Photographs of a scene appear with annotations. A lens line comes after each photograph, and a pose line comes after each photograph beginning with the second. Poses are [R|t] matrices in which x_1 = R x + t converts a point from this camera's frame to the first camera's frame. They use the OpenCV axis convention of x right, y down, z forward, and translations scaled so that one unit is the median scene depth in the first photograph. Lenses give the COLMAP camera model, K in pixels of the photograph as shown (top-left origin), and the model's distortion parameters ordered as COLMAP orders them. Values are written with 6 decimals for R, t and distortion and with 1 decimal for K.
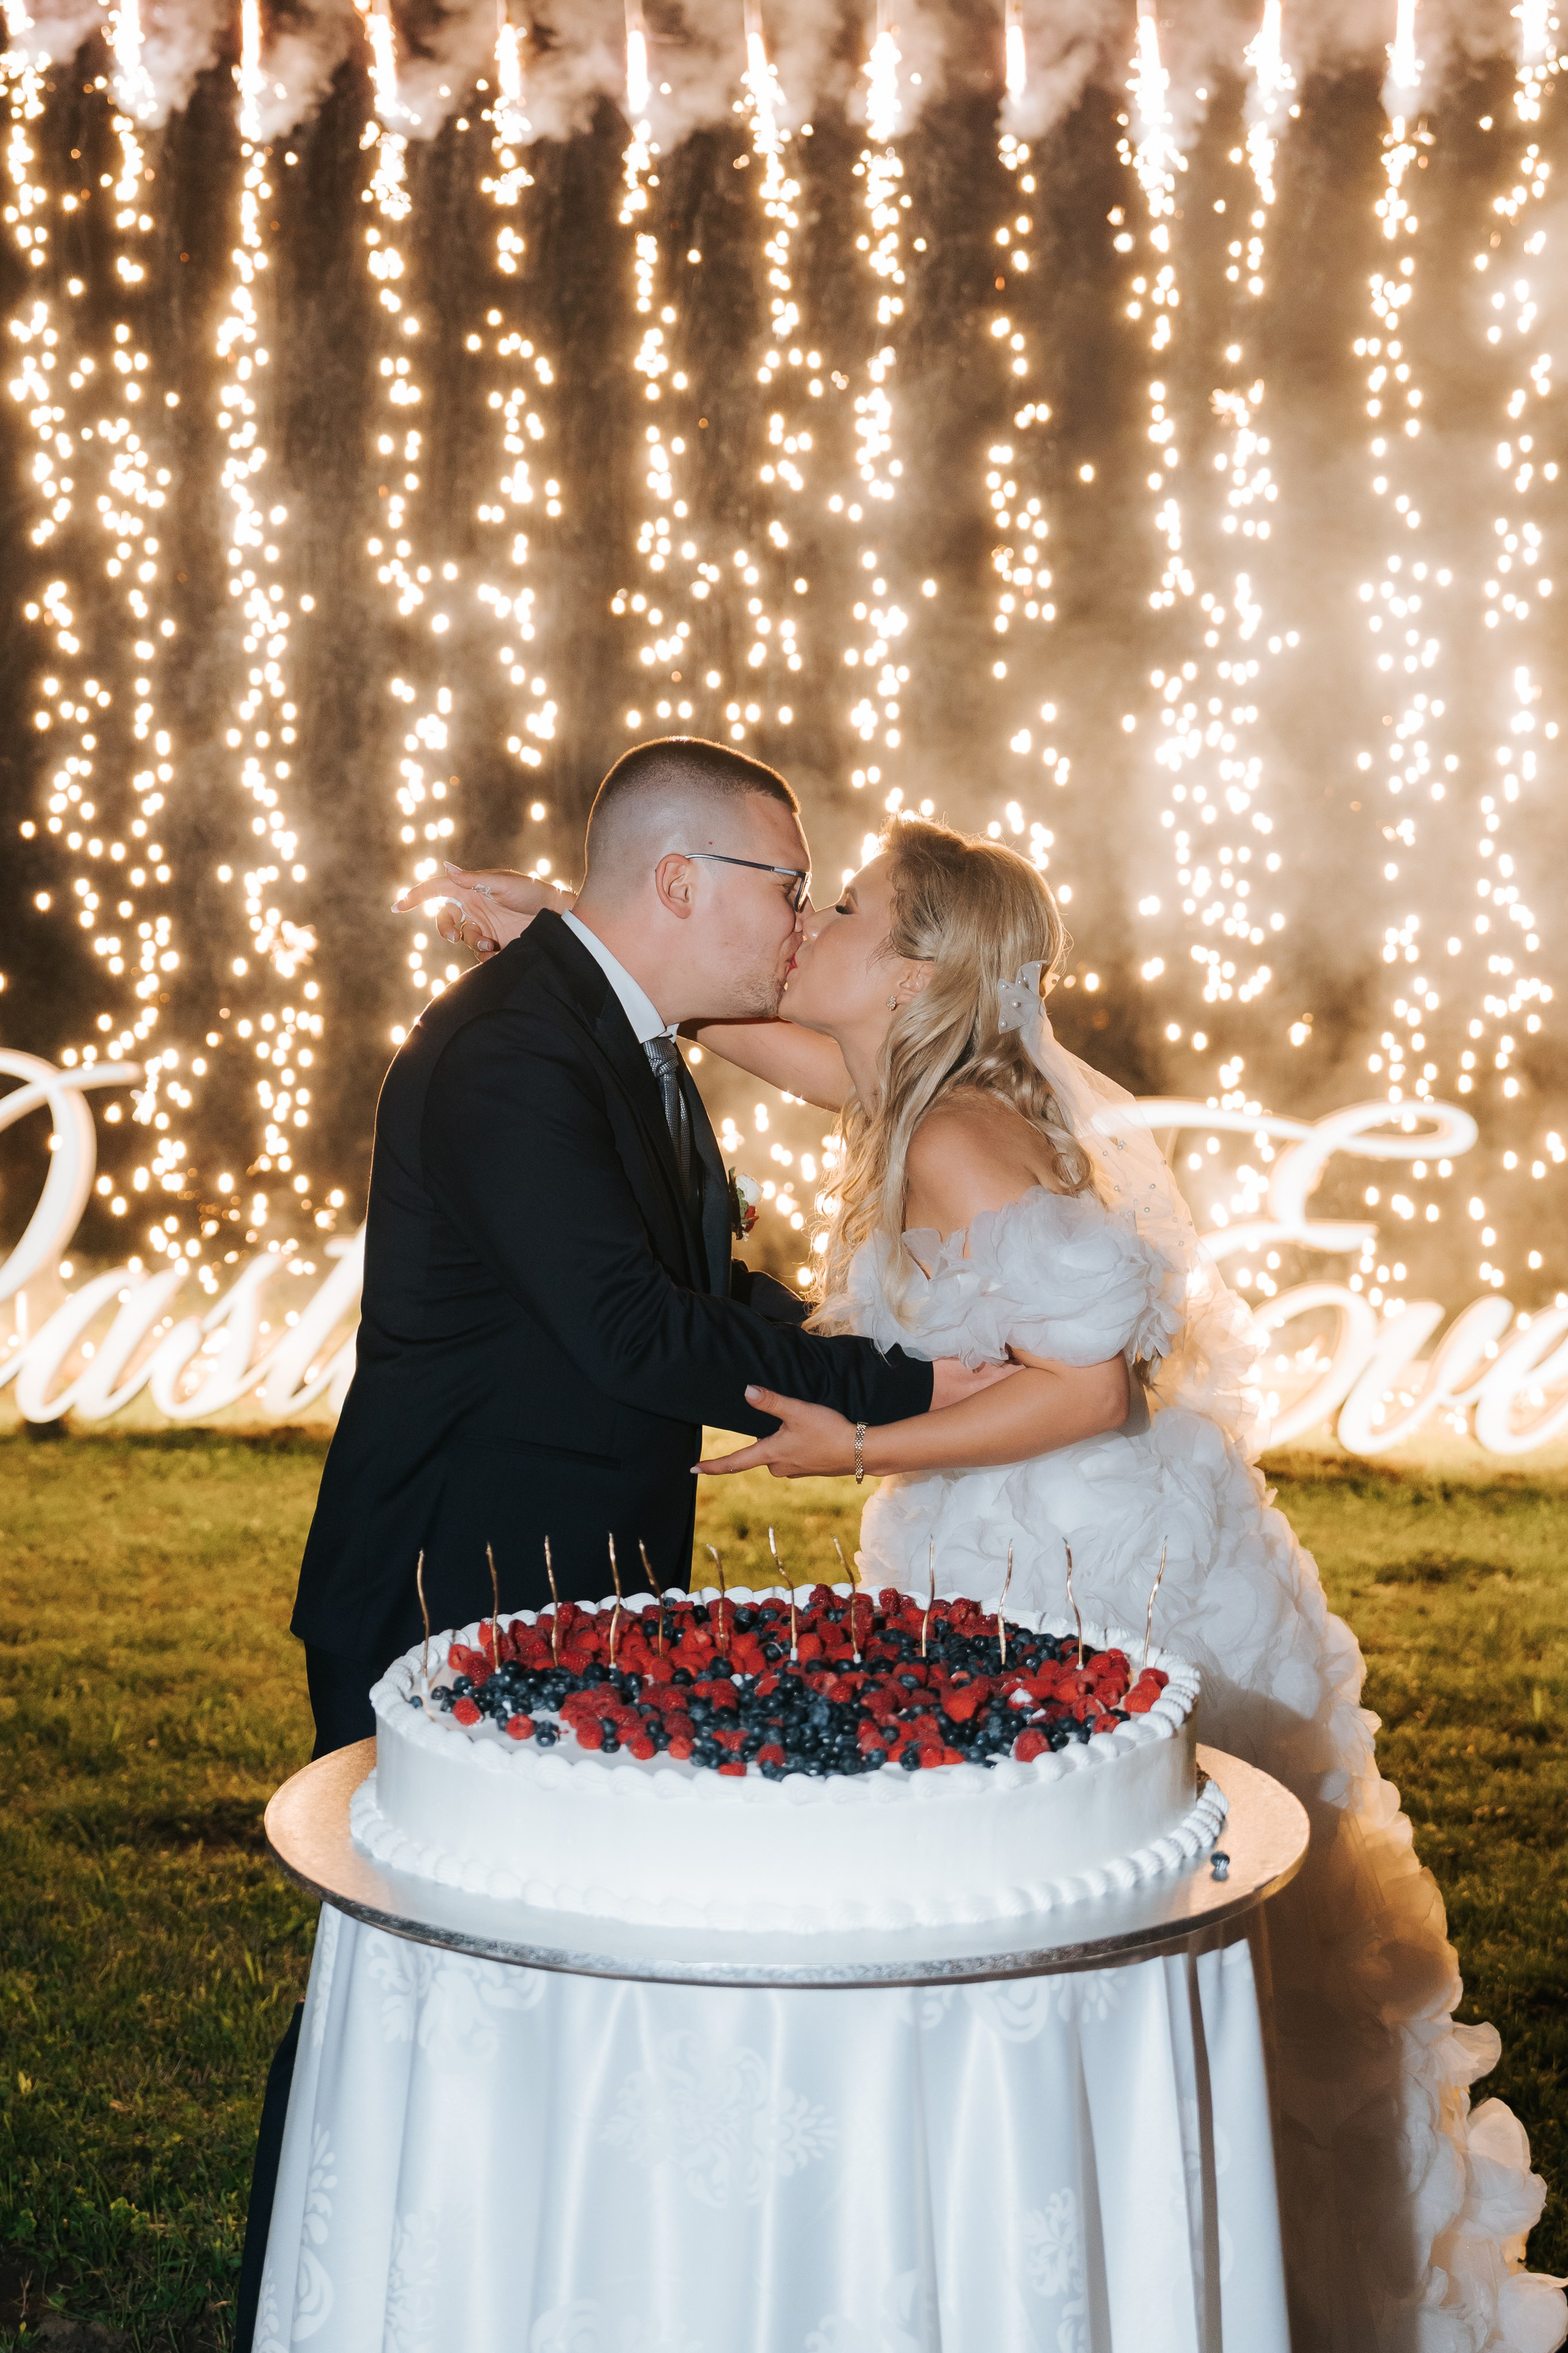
lens RADIAL K [[4060.5, 0, 784.0], [0, 4060.5, 1176.5], [0, 0, 1]] dist [0.269634, 0.067321]
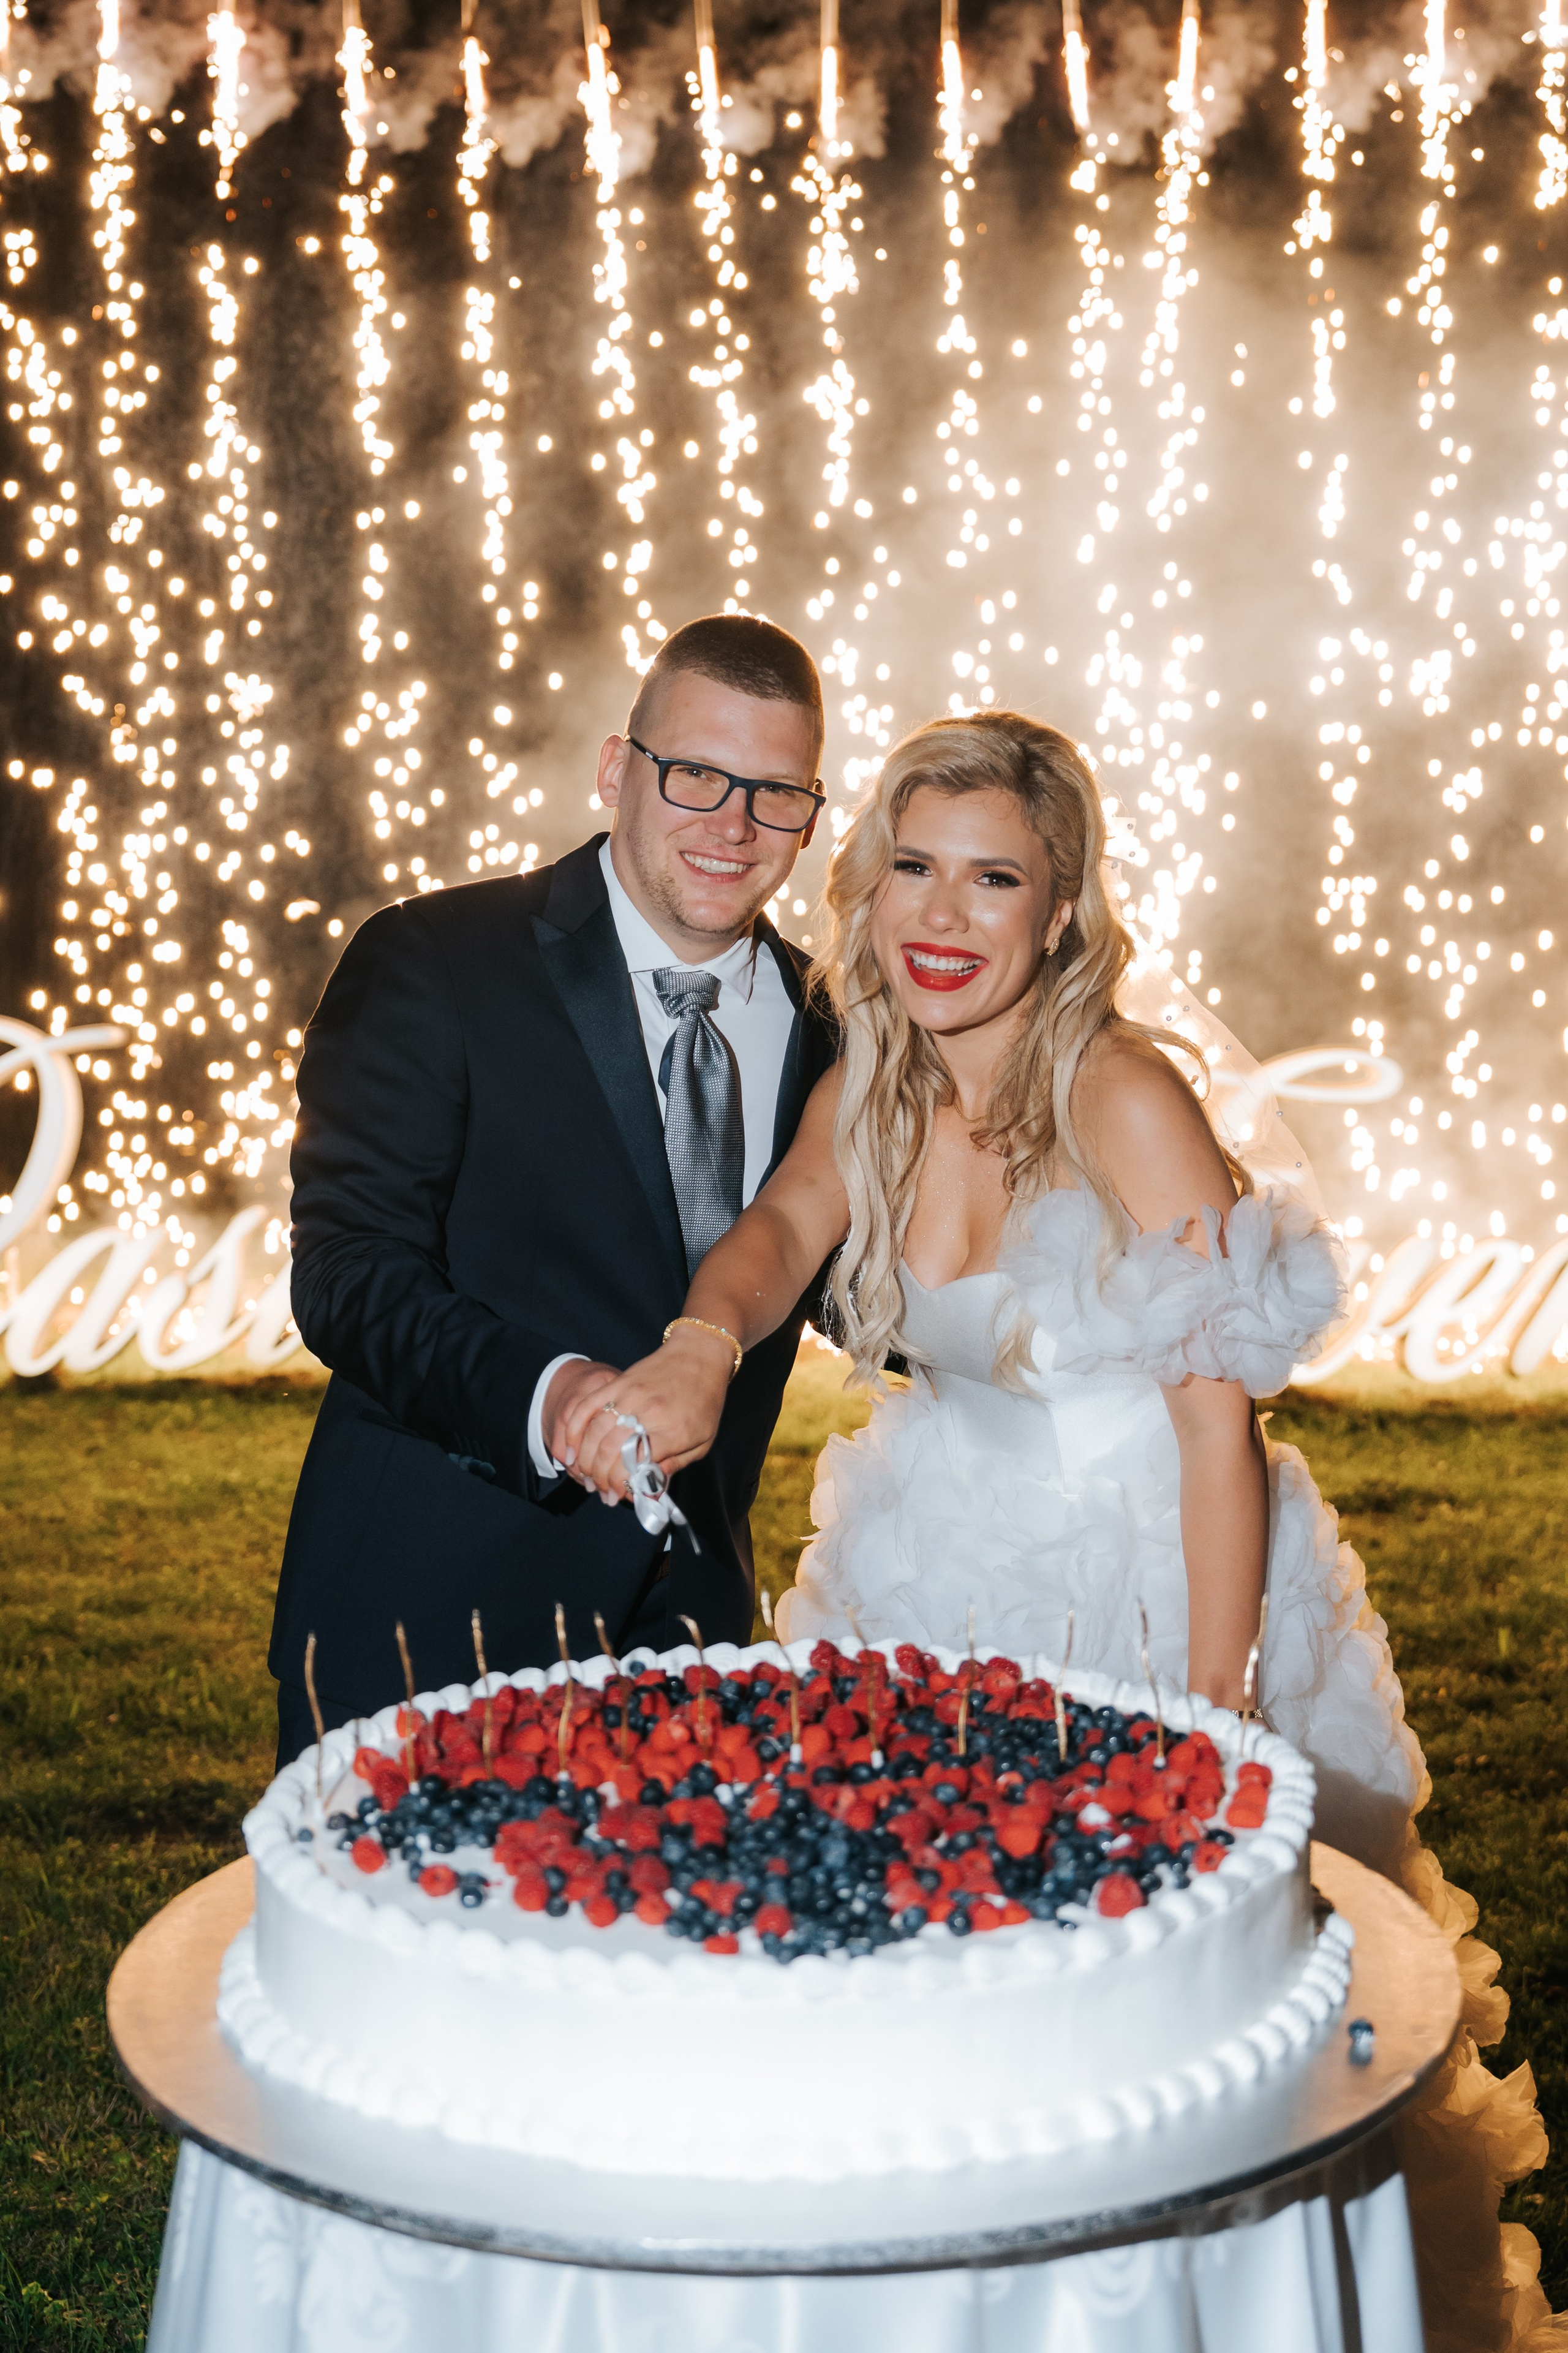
lens RADIAL K [[3817.7, 0, 786.0], [0, 3817.7, 1150.9], [0, 0, 1]] dist [0.409360, -0.031998]
pose [[0.999852, -0.013483, 0.010641, -0.005342], [0.013418, 0.999891, 0.006174, -0.002427], [-0.010723, -0.006030, 0.999924, 0.243428]]
